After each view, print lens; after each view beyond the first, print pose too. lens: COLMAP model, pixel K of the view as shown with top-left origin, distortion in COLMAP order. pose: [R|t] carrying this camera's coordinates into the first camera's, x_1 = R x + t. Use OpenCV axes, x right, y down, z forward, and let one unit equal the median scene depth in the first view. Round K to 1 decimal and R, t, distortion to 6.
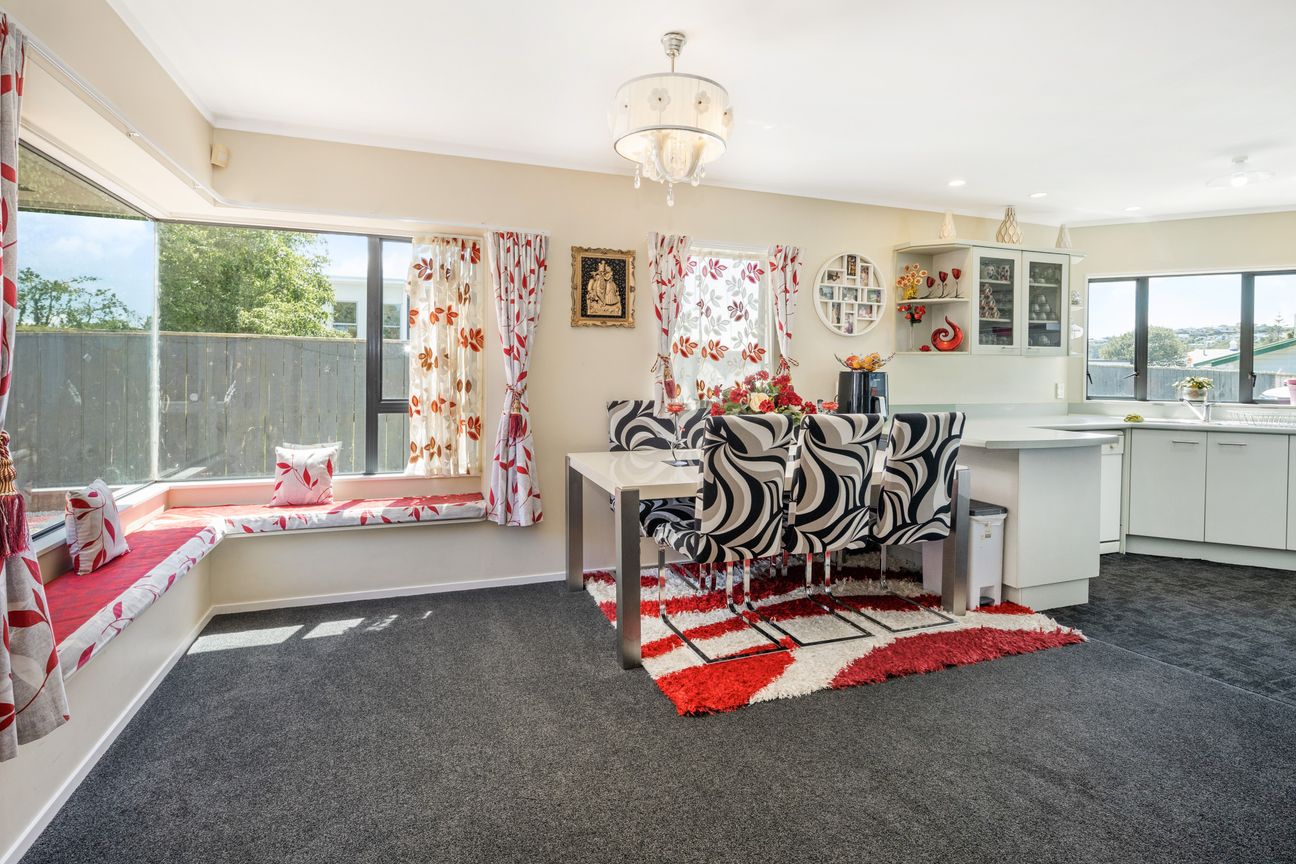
lens RADIAL K [[637.4, 0, 631.7], [0, 637.4, 381.8], [0, 0, 1]] dist [0.005172, -0.005663]
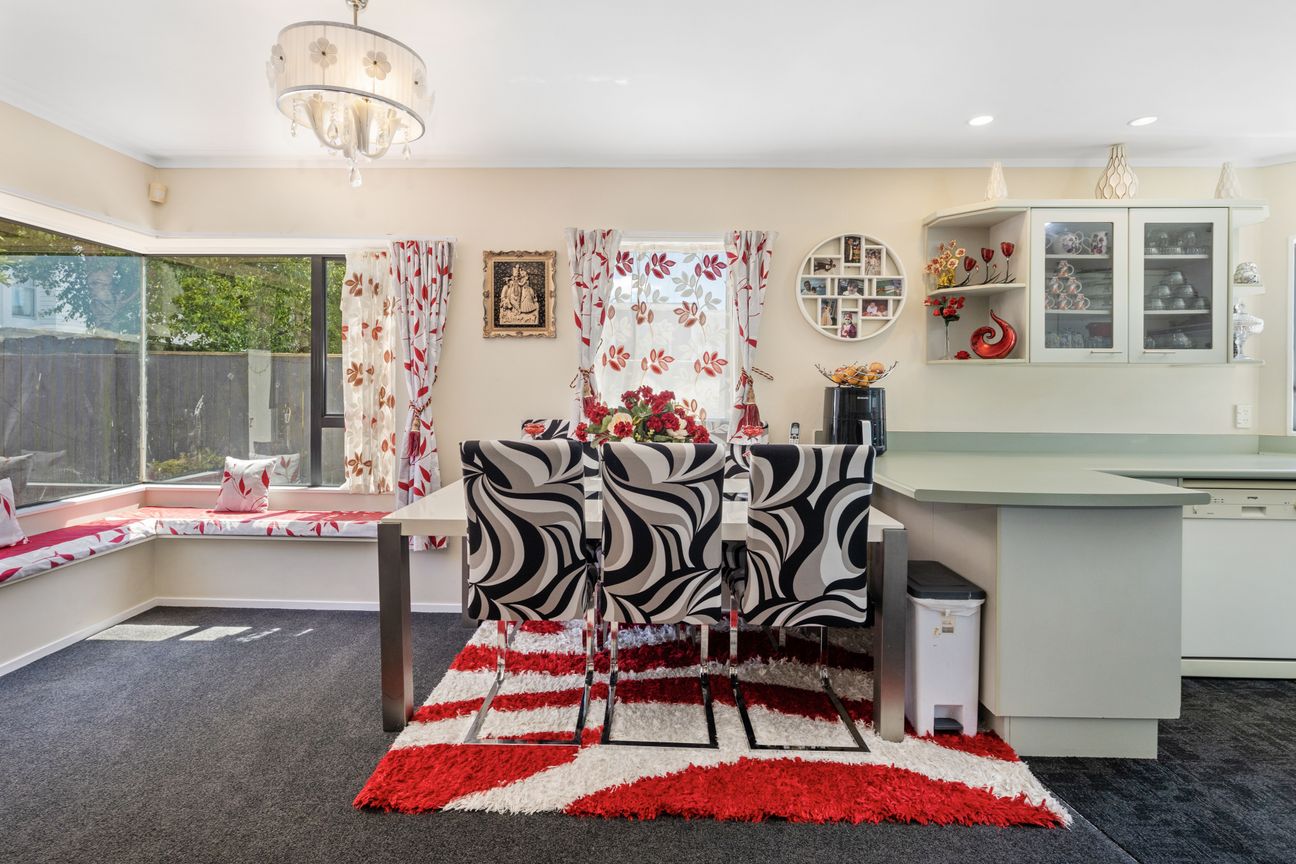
lens RADIAL K [[637.4, 0, 620.4], [0, 637.4, 388.7], [0, 0, 1]] dist [0.005172, -0.005663]
pose [[0.932412, 0.000804, -0.361396, 0.427069], [-0.006227, 0.999885, -0.013841, -0.001895], [0.361343, 0.015156, 0.932310, 0.215272]]
